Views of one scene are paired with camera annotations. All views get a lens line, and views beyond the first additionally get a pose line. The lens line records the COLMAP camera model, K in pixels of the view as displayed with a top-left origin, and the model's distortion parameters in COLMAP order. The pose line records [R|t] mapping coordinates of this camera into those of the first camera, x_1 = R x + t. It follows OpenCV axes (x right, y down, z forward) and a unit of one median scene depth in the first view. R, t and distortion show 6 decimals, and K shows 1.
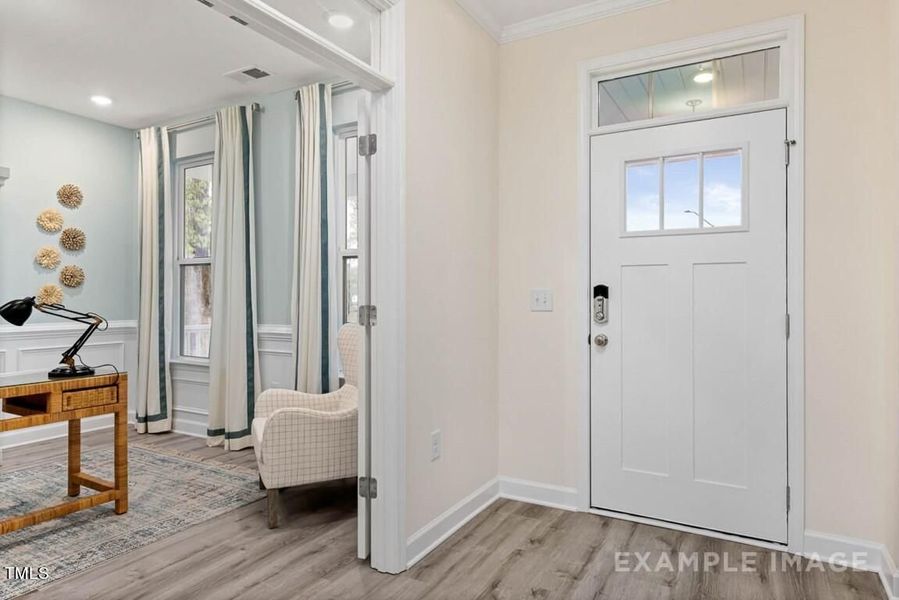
lens RADIAL K [[542.1, 0, 446.2], [0, 542.1, 292.4], [0, 0, 1]] dist [0.007831, 0.004266]
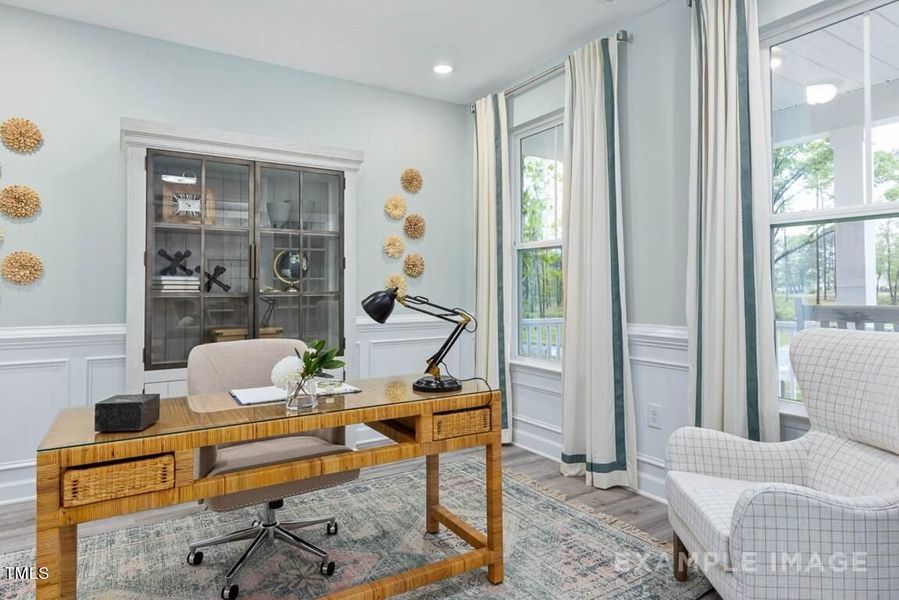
lens RADIAL K [[542.1, 0, 461.5], [0, 542.1, 275.3], [0, 0, 1]] dist [0.007831, 0.004266]
pose [[0.890452, -0.012662, -0.454900, -0.210419], [0.006811, 0.999872, -0.014500, 0.001807], [0.455025, 0.009813, 0.890424, 0.227145]]
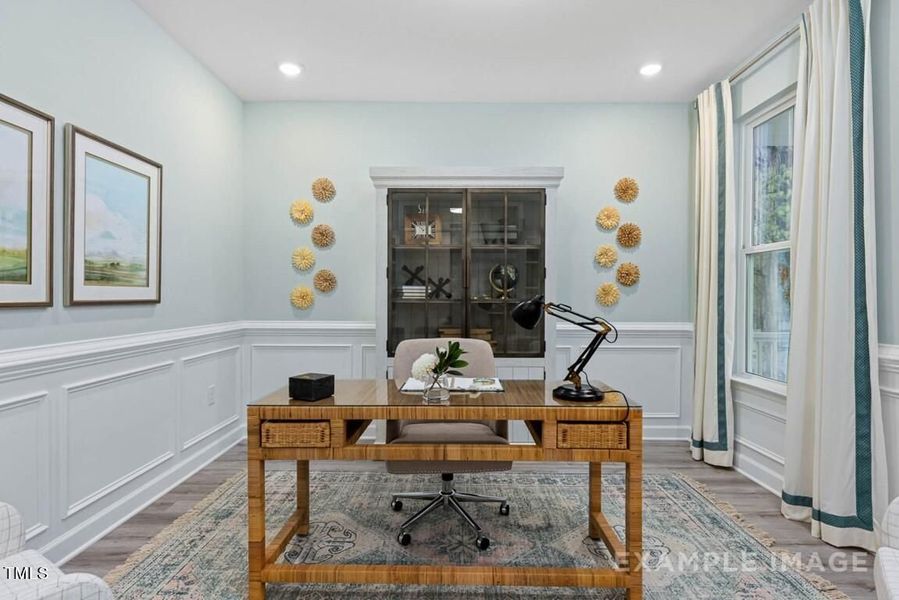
lens RADIAL K [[476.7, 0, 447.9], [0, 476.7, 300.7], [0, 0, 1]] dist [0.012459, -0.003575]
pose [[0.502502, 0.010699, -0.864510, -0.136716], [0.004610, 0.999876, 0.015054, 0.003154], [0.864564, -0.011550, 0.502391, 0.346846]]
